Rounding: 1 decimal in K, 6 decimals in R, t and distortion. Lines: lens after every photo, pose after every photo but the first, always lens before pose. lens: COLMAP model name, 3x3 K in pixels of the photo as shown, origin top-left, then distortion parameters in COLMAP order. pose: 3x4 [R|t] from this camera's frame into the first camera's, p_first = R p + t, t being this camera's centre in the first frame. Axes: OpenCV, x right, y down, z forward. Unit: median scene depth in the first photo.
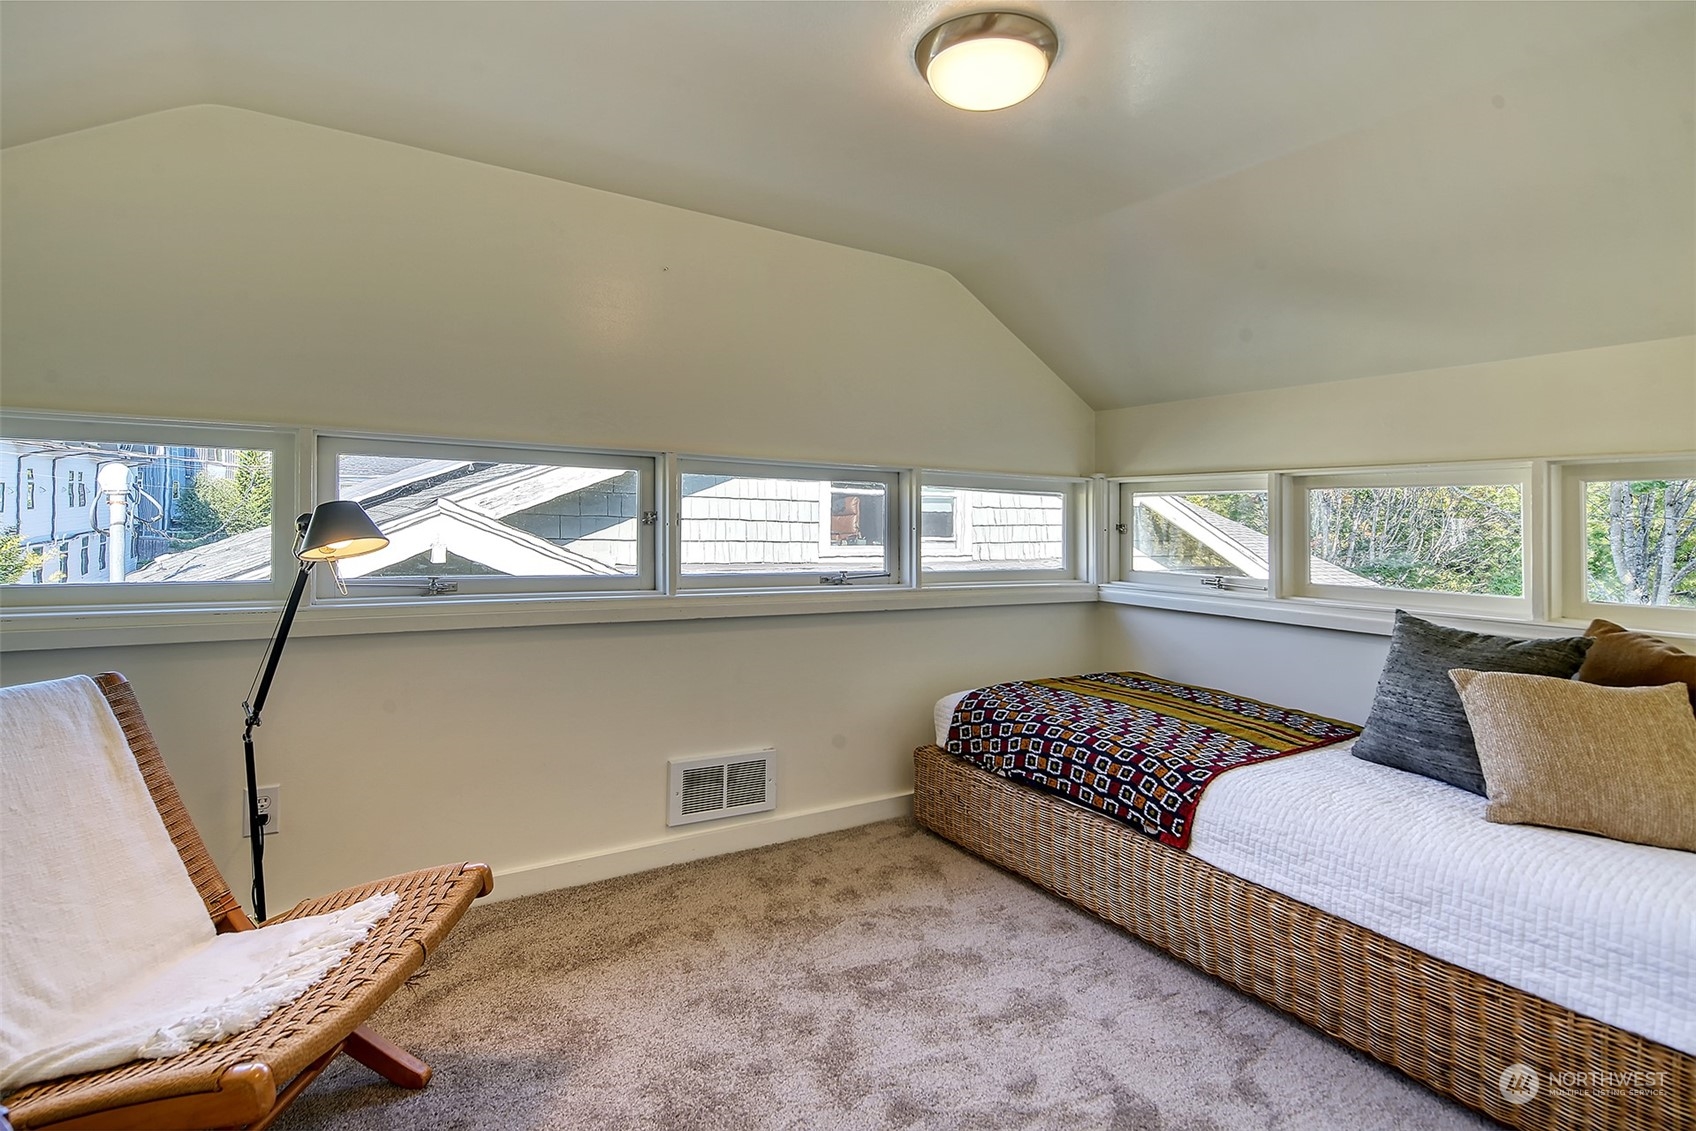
lens RADIAL K [[819.1, 0, 848.4], [0, 819.1, 502.1], [0, 0, 1]] dist [-0.000086, -0.000215]
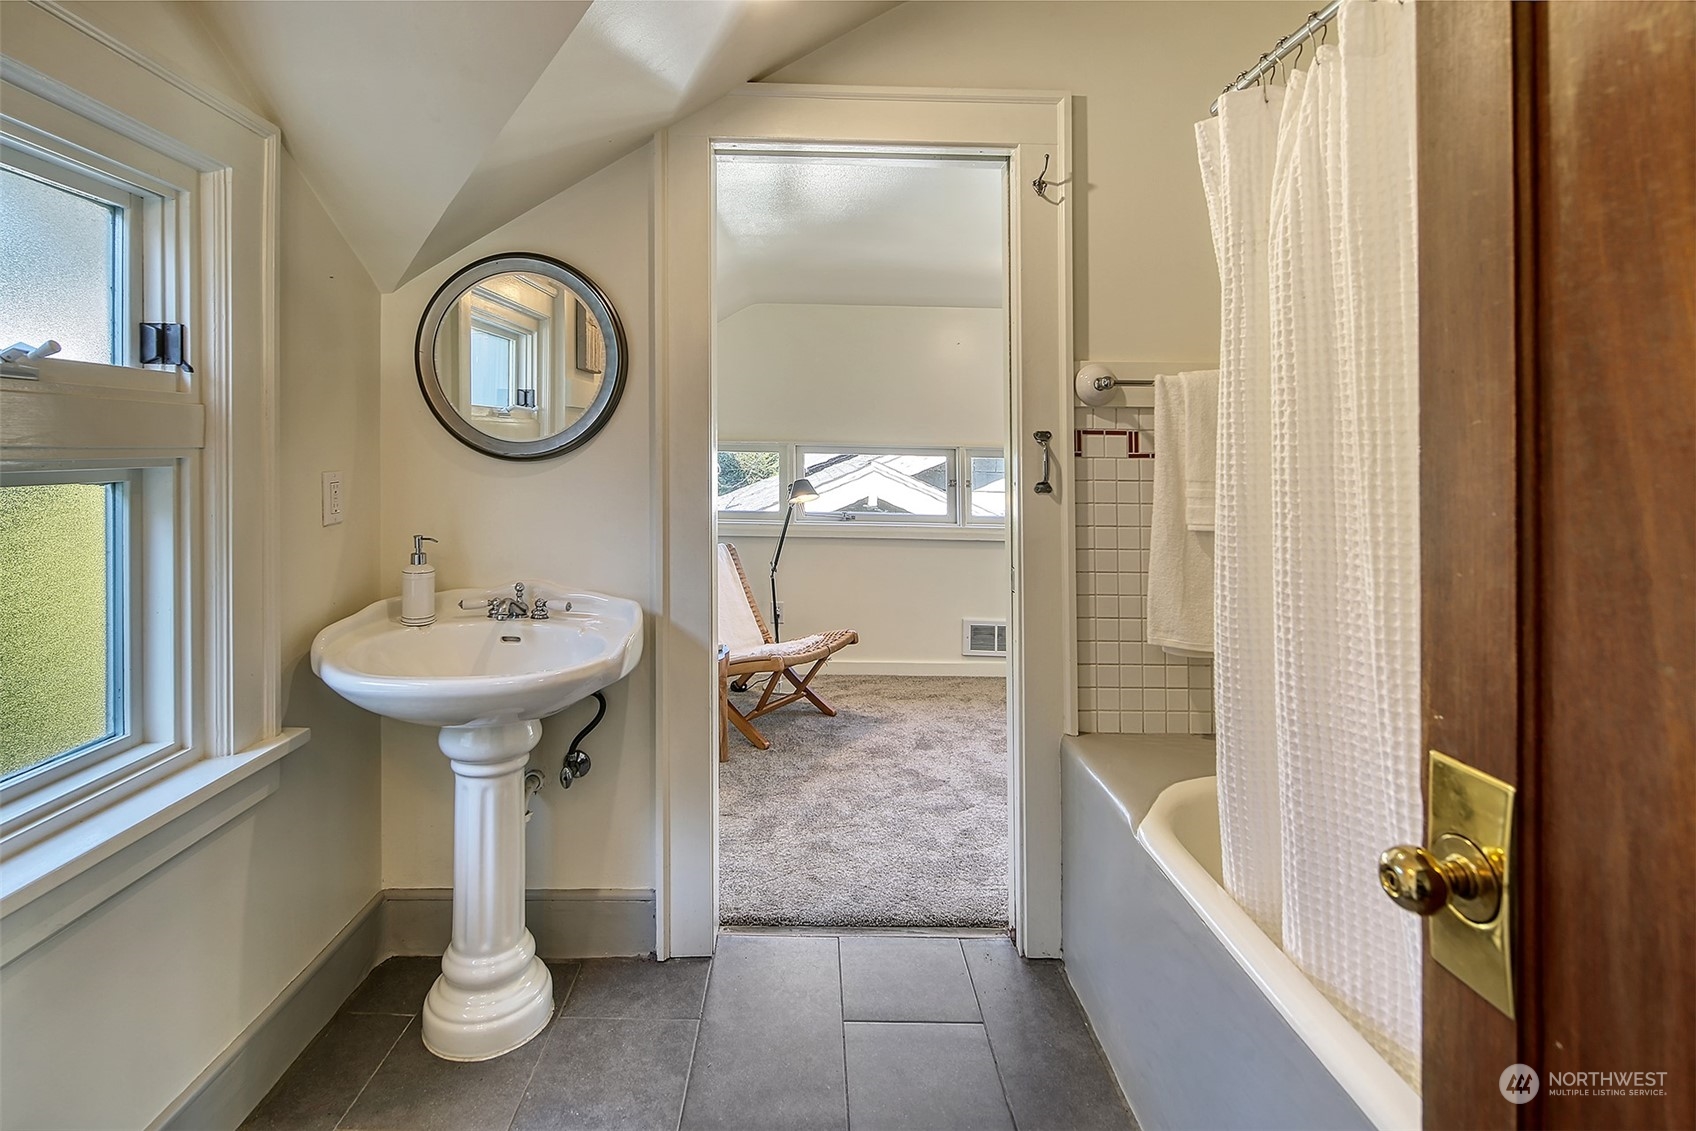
lens RADIAL K [[856.4, 0, 848.0], [0, 856.4, 565.5], [0, 0, 1]] dist [0.001626, -0.000062]
pose [[0.861635, 0.059427, -0.504037, 0.644556], [0.009398, 0.991083, 0.132917, -0.066824], [0.507441, -0.119263, 0.853393, -0.917410]]
